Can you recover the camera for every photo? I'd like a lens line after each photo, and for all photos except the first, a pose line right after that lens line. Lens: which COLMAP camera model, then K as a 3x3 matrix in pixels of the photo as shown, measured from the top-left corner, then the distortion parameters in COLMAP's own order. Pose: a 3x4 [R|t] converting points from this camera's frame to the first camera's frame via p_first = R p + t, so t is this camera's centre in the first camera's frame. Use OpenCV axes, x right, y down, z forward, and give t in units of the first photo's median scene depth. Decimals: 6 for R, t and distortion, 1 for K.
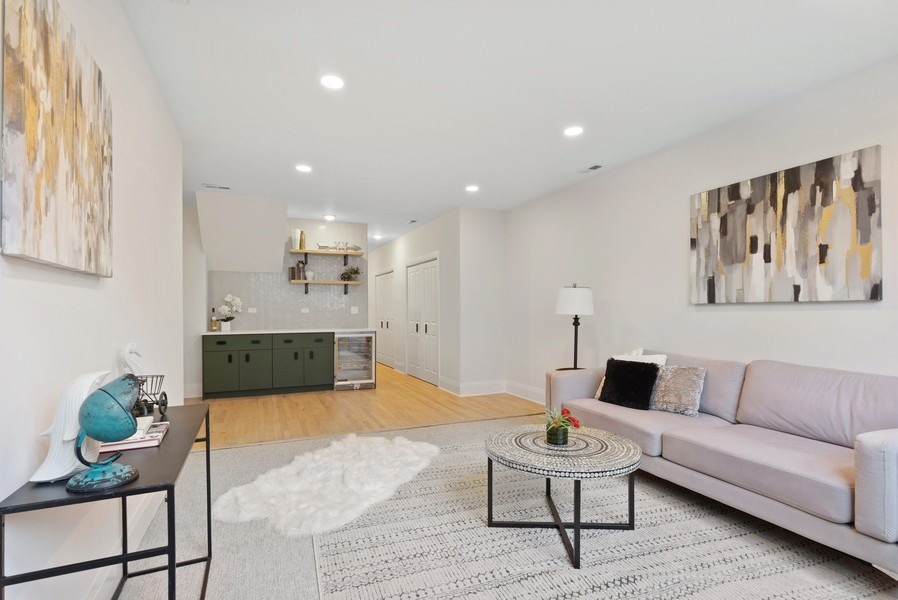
lens RADIAL K [[451.1, 0, 461.8], [0, 451.1, 313.3], [0, 0, 1]] dist [0.002918, 0.000869]
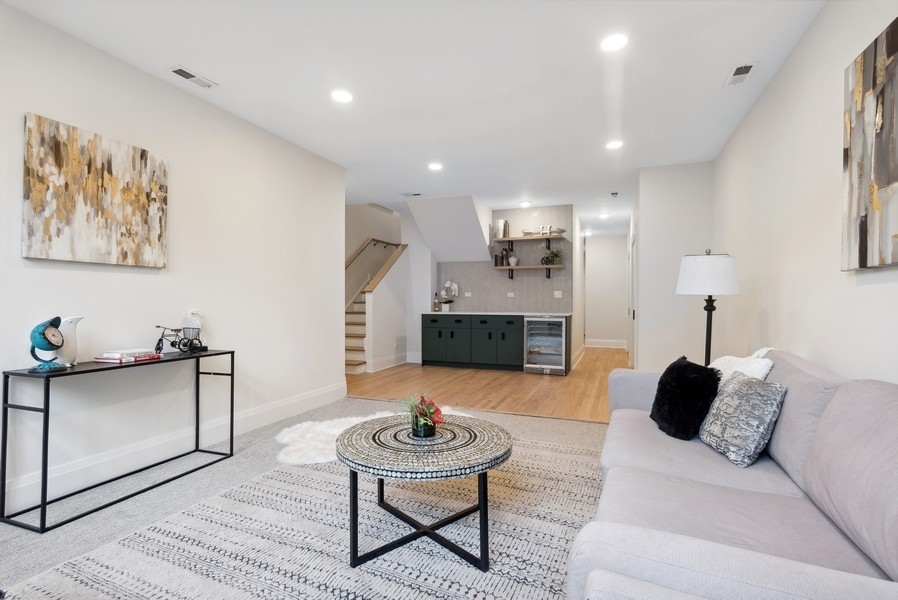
lens RADIAL K [[451.1, 0, 452.3], [0, 451.1, 303.6], [0, 0, 1]] dist [0.002918, 0.000869]
pose [[0.689552, 0.008552, -0.724186, 0.356225], [-0.008012, 0.999959, 0.004179, 0.012071], [0.724192, 0.002920, 0.689592, 0.178191]]
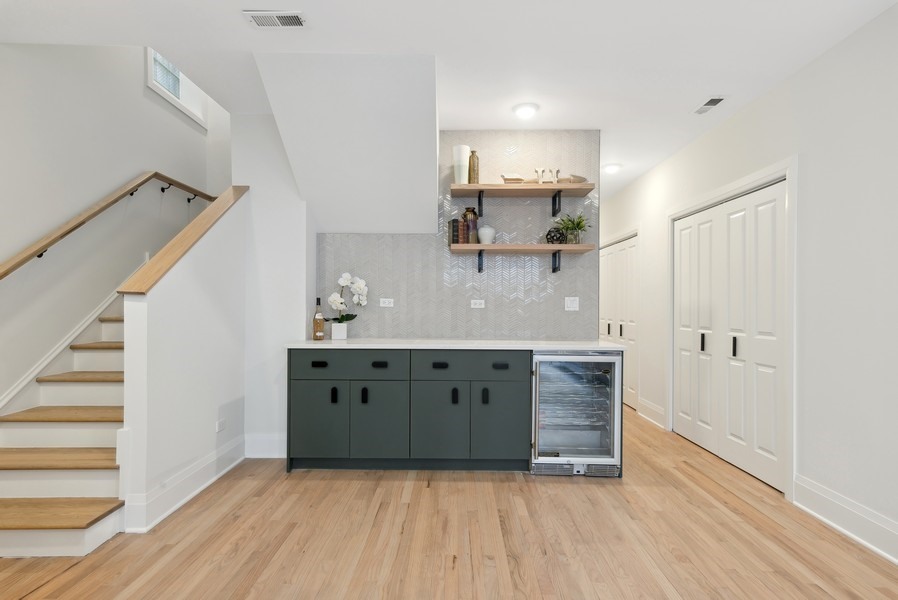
lens RADIAL K [[468.0, 0, 443.4], [0, 468.0, 306.5], [0, 0, 1]] dist [0.015011, 0.001021]
pose [[0.896620, 0.007858, -0.442732, -0.153807], [-0.010894, 0.999931, -0.004315, -0.000368], [0.442668, 0.008692, 0.896644, 0.534406]]
